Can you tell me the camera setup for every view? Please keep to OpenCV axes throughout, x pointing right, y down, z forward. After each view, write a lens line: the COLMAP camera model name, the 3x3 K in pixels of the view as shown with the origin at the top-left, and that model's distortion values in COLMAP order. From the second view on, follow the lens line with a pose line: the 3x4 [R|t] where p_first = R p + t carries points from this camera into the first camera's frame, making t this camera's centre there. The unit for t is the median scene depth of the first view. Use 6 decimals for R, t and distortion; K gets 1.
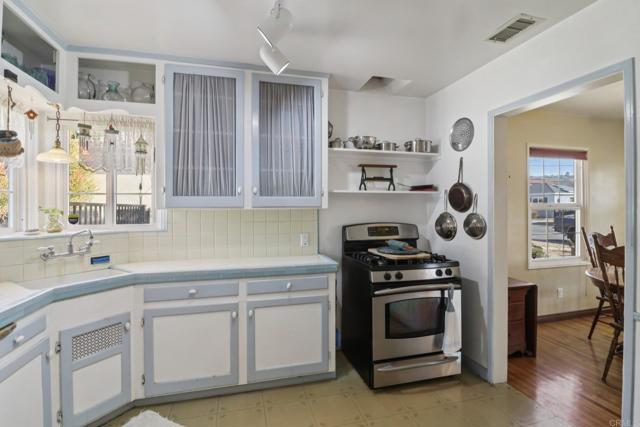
lens RADIAL K [[301.8, 0, 315.8], [0, 301.8, 207.9], [0, 0, 1]] dist [-0.001776, -0.002284]
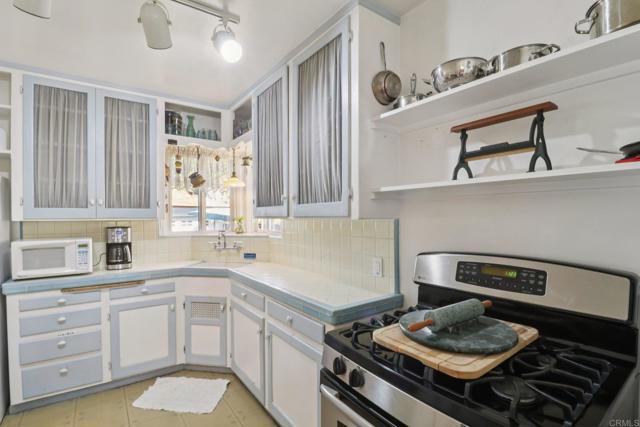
lens RADIAL K [[301.8, 0, 318.4], [0, 301.8, 219.3], [0, 0, 1]] dist [-0.001776, -0.002284]
pose [[0.364070, 0.008418, -0.931333, 0.535026], [-0.001408, 0.999963, 0.008488, -0.002801], [0.931370, -0.001779, 0.364069, 0.653874]]
